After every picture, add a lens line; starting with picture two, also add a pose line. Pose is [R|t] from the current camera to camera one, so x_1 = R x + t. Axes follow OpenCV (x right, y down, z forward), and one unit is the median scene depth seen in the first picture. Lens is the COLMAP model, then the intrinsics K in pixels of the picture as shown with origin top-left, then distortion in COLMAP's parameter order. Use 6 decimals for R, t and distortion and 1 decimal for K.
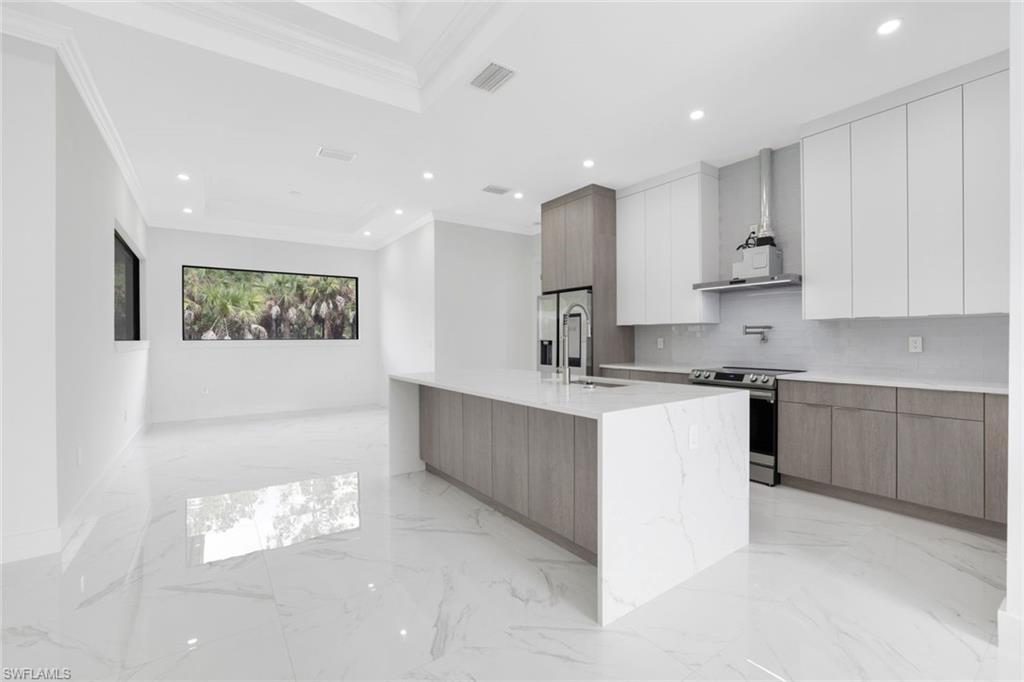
lens RADIAL K [[436.8, 0, 512.0], [0, 436.8, 341.0], [0, 0, 1]] dist [-0.039464, 0.000484]
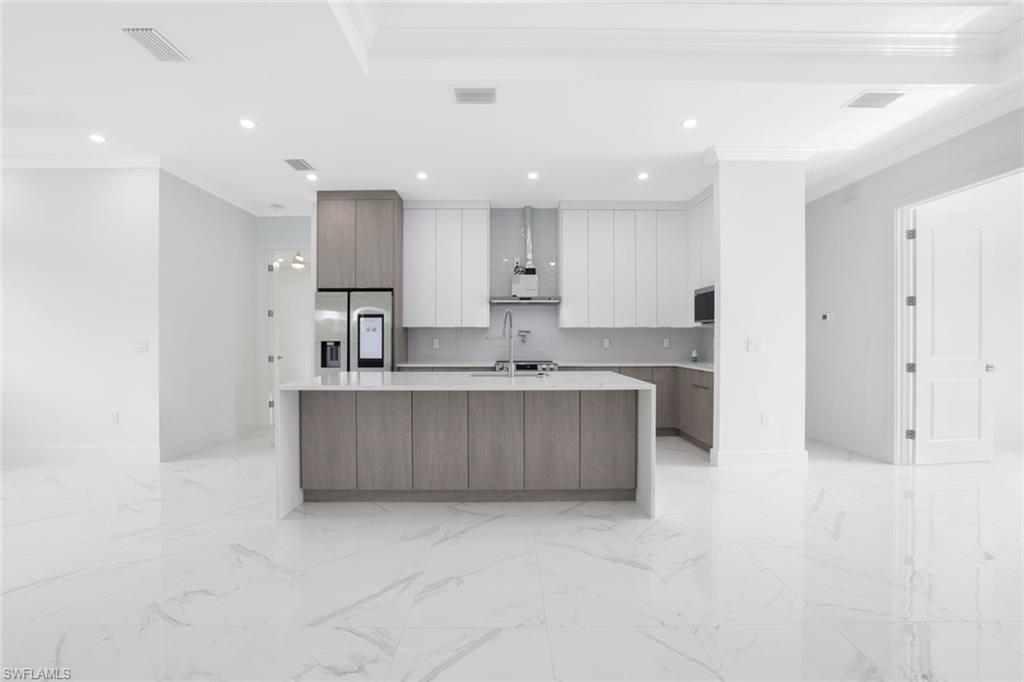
lens RADIAL K [[436.8, 0, 512.0], [0, 436.8, 341.0], [0, 0, 1]] dist [-0.039464, 0.000484]
pose [[0.570567, 0.001990, 0.821249, -0.612653], [0.003618, 0.999981, -0.004936, 0.005258], [-0.821243, 0.005788, 0.570549, 0.224064]]
